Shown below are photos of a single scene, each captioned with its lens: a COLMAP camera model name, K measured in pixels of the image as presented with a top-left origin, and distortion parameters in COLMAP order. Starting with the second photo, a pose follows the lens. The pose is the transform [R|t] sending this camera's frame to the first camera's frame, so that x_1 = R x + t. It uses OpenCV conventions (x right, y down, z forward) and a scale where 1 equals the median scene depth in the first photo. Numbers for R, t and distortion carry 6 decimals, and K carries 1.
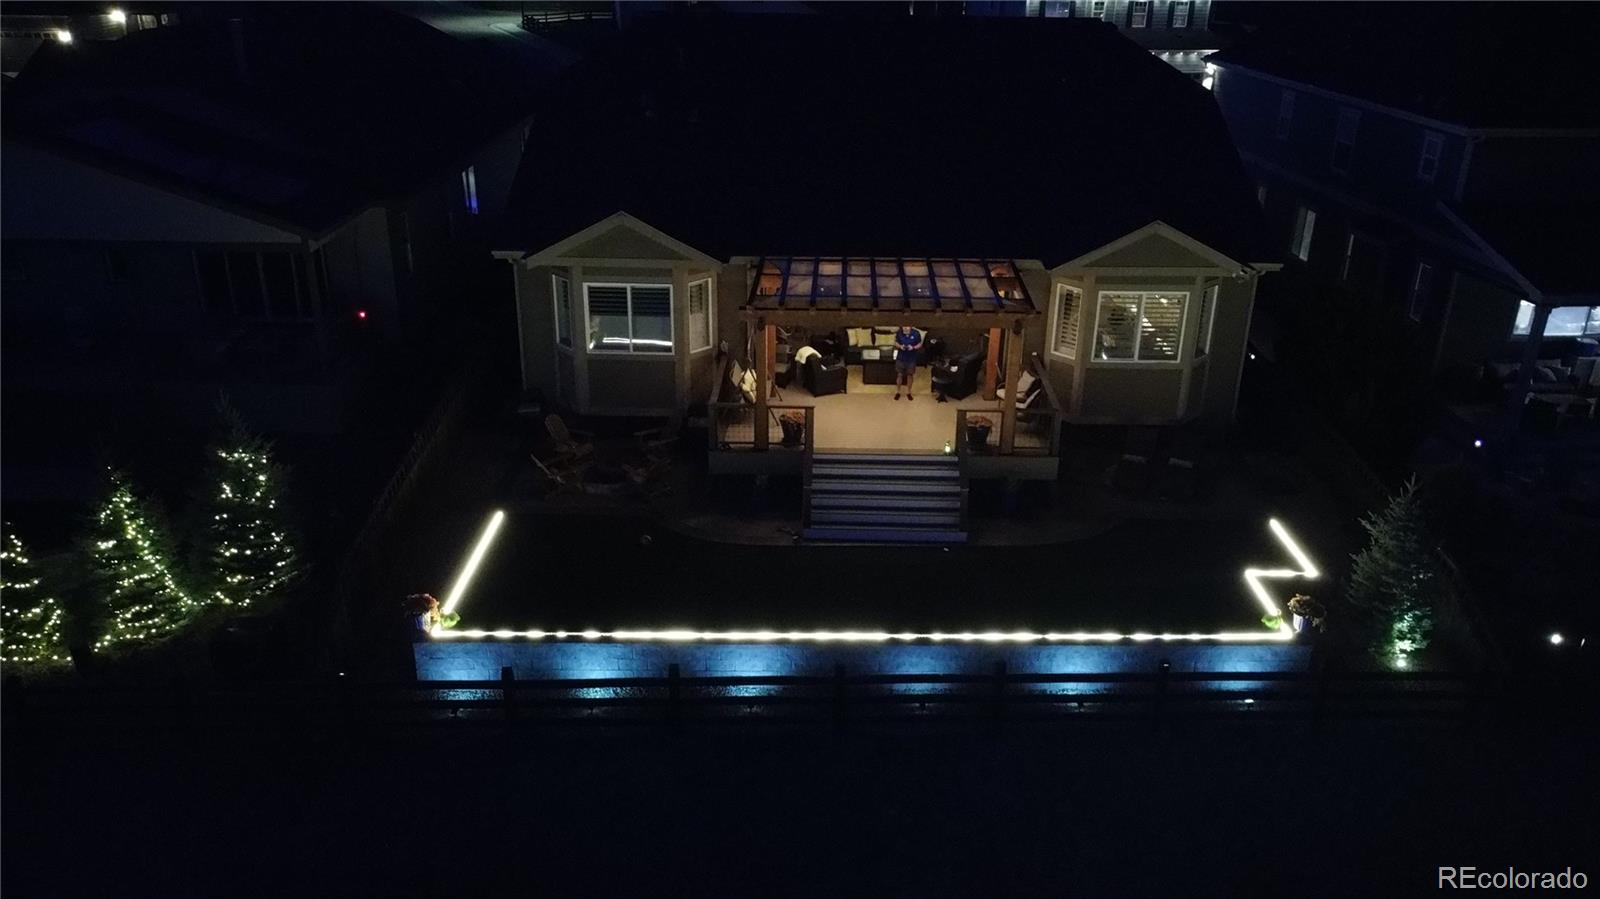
lens RADIAL K [[1204.2, 0, 796.0], [0, 1204.2, 467.5], [0, 0, 1]] dist [0.002756, -0.002061]
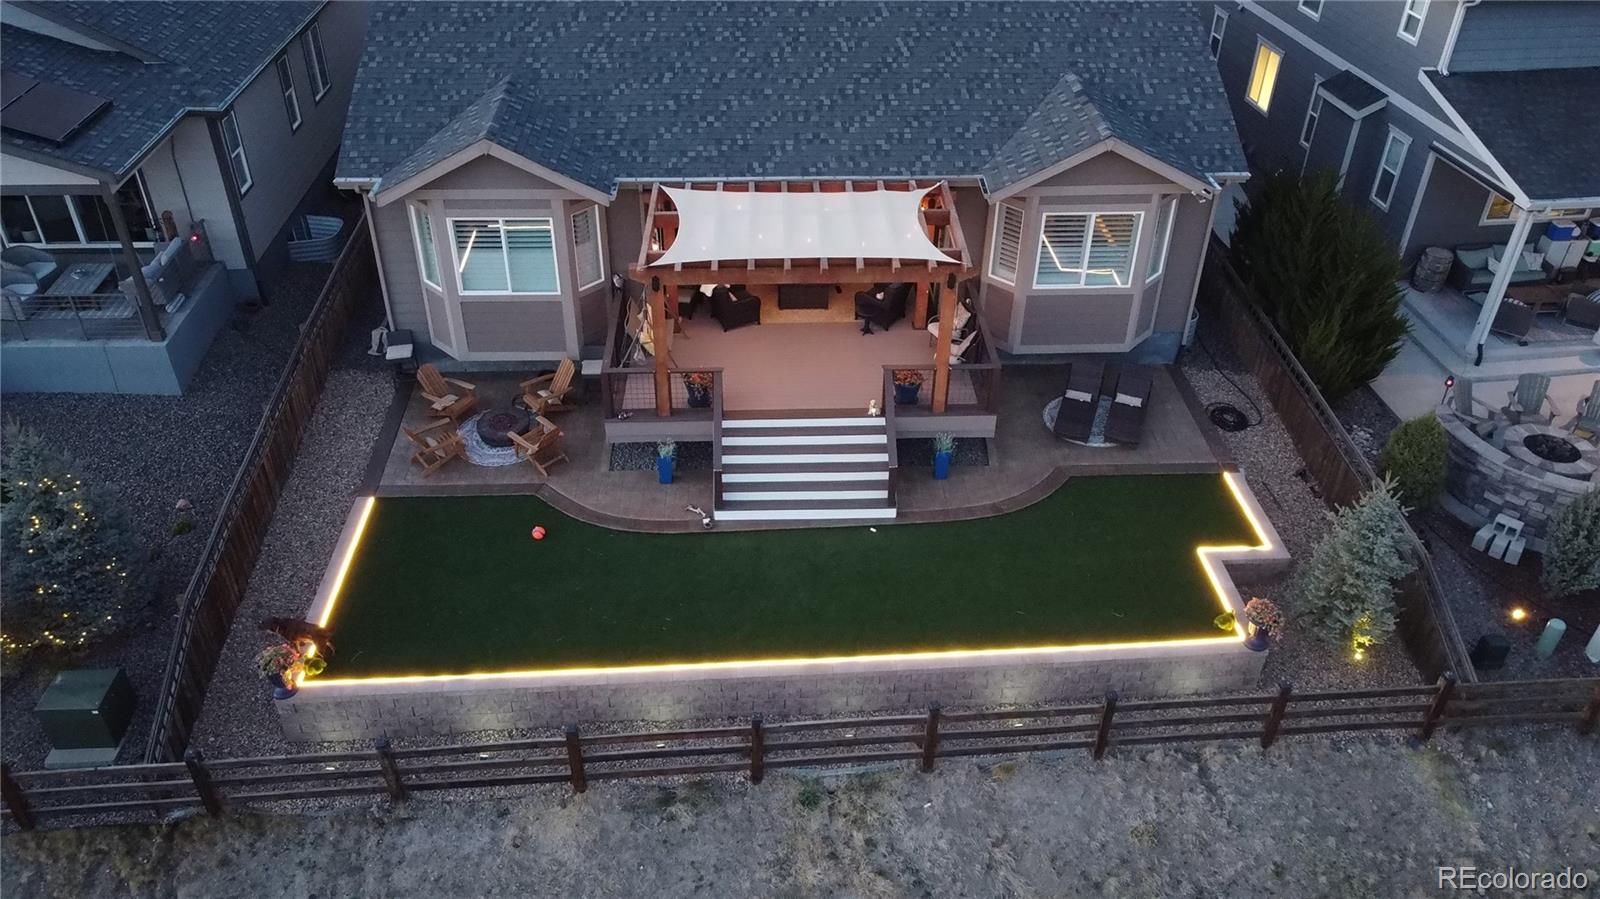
lens RADIAL K [[1202.6, 0, 795.7], [0, 1202.6, 466.1], [0, 0, 1]] dist [-0.003692, -0.000084]
pose [[0.997934, -0.037916, 0.051866, 0.019695], [0.026418, 0.978048, 0.206700, -0.153611], [-0.058565, -0.204903, 0.977029, 0.119976]]
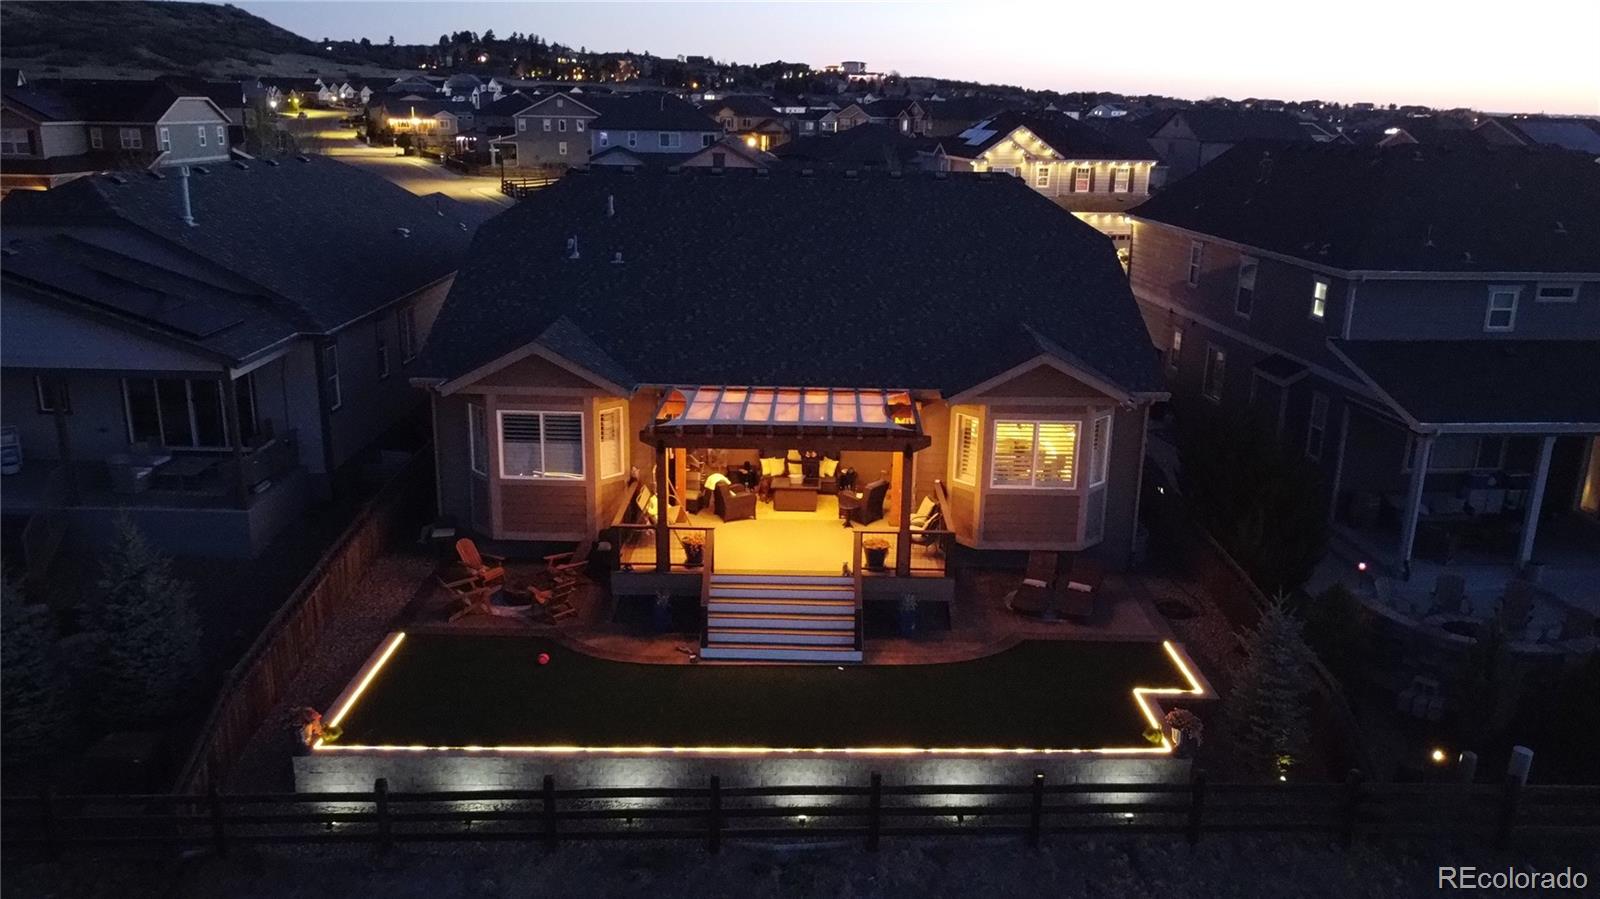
lens RADIAL K [[1204.2, 0, 796.0], [0, 1204.2, 467.5], [0, 0, 1]] dist [0.002756, -0.002061]
pose [[0.999905, 0.003048, 0.013442, 0.067205], [-0.001267, 0.991444, -0.130525, 0.030269], [-0.013724, 0.130495, 0.991354, -0.020526]]
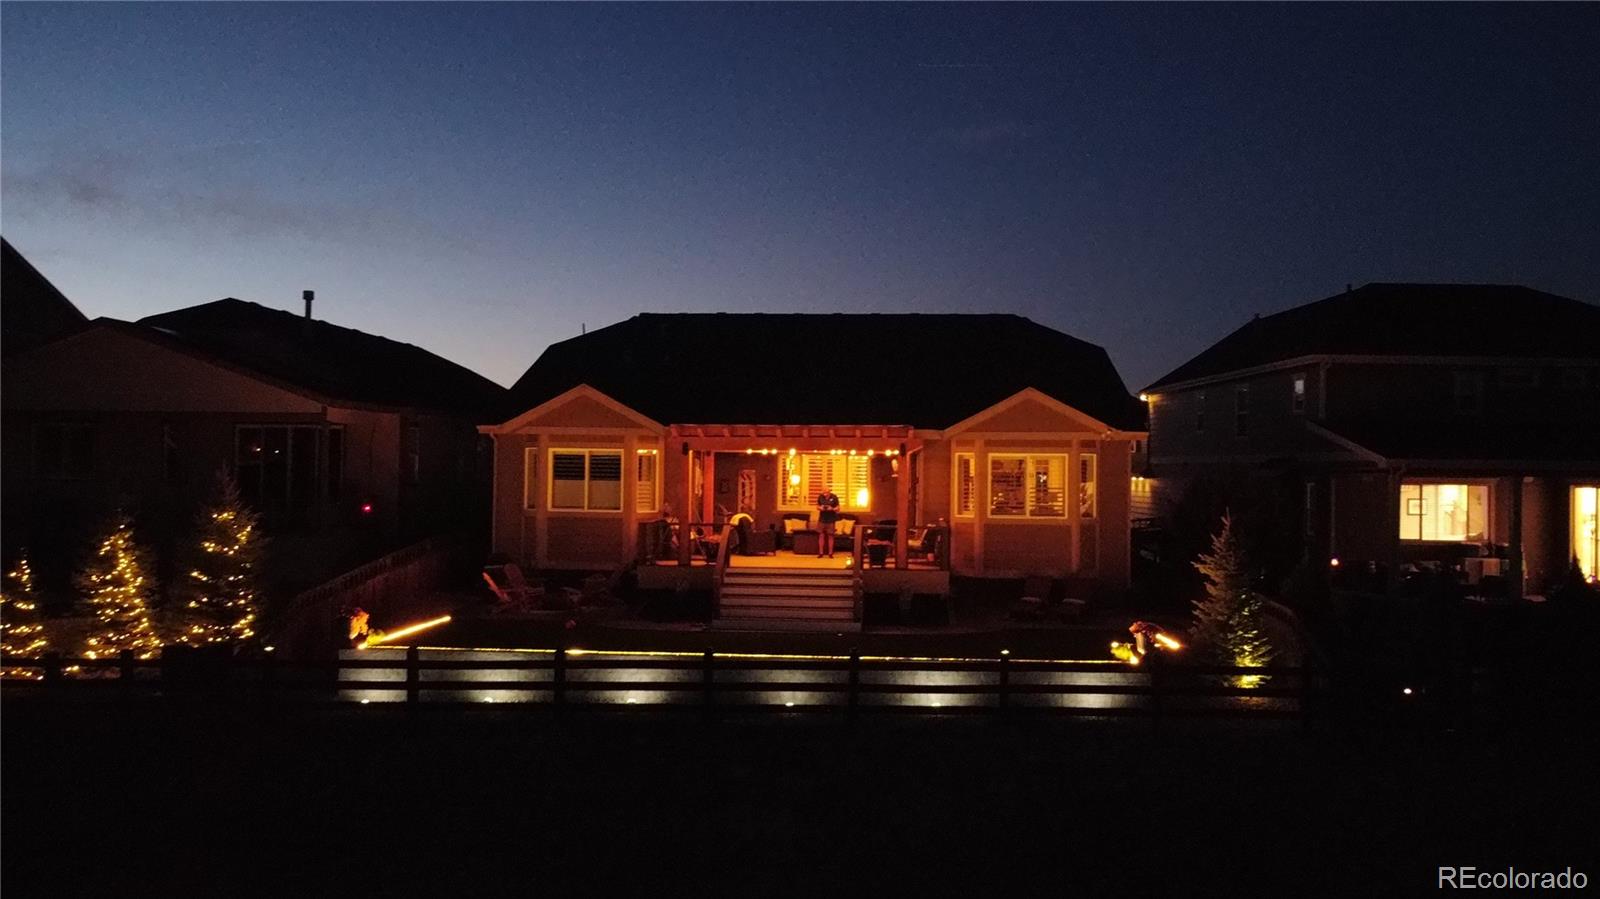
lens RADIAL K [[1204.2, 0, 796.0], [0, 1204.2, 467.5], [0, 0, 1]] dist [0.002756, -0.002061]
pose [[0.998312, 0.000474, -0.058080, 0.136033], [-0.024442, 0.910544, -0.412690, 0.350706], [0.052689, 0.413412, 0.909018, -0.053068]]
